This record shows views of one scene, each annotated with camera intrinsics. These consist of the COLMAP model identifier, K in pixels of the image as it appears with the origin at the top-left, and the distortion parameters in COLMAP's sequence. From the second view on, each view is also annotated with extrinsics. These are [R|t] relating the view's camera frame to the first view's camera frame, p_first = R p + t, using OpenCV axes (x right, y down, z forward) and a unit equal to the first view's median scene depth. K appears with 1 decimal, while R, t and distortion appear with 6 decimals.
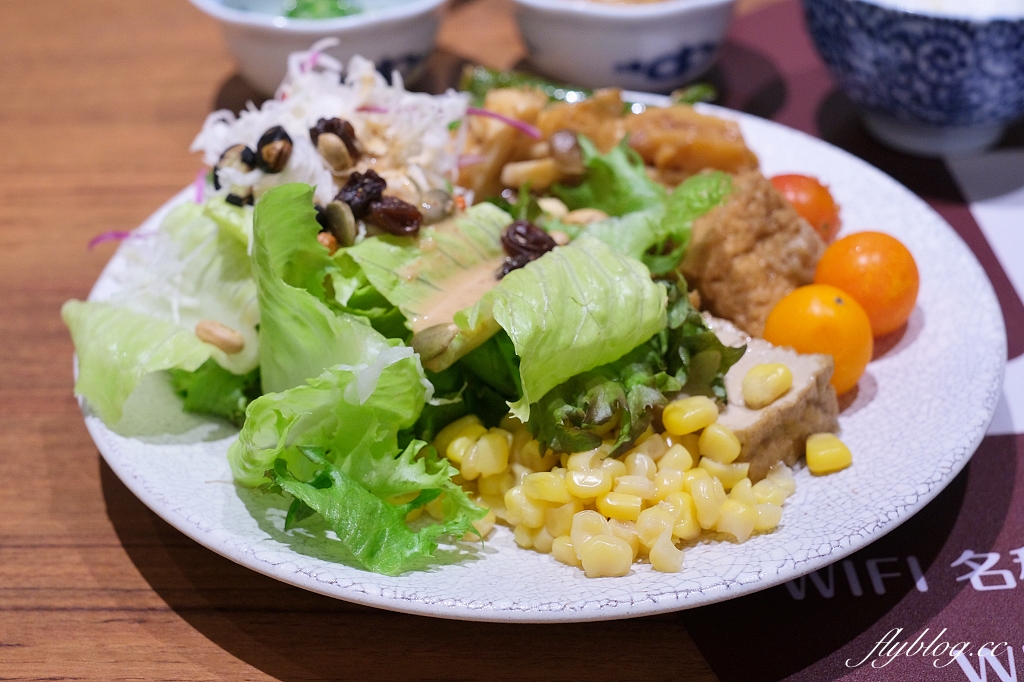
lens RADIAL K [[1631.8, 0, 512.0], [0, 1631.8, 341.0], [0, 0, 1]] dist [-0.080885, 0.024490]
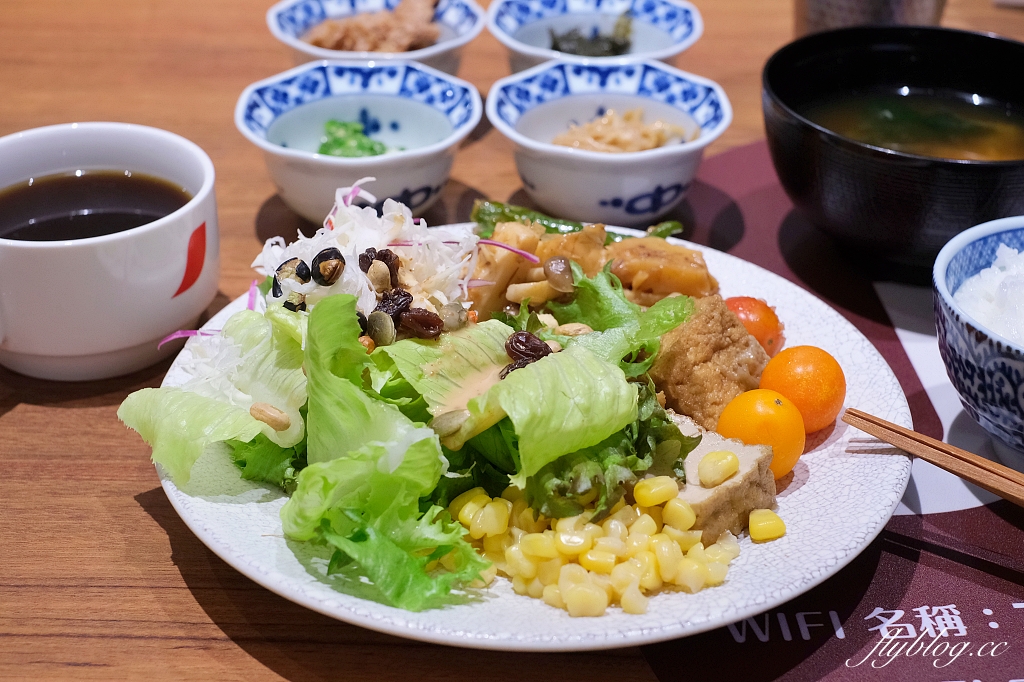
lens RADIAL K [[1631.8, 0, 512.0], [0, 1631.8, 341.0], [0, 0, 1]] dist [-0.080885, 0.024490]
pose [[0.999512, 0.026702, 0.016185, -0.023173], [-0.025611, 0.997606, -0.064231, 0.014030], [-0.017862, 0.063785, 0.997804, -0.242915]]
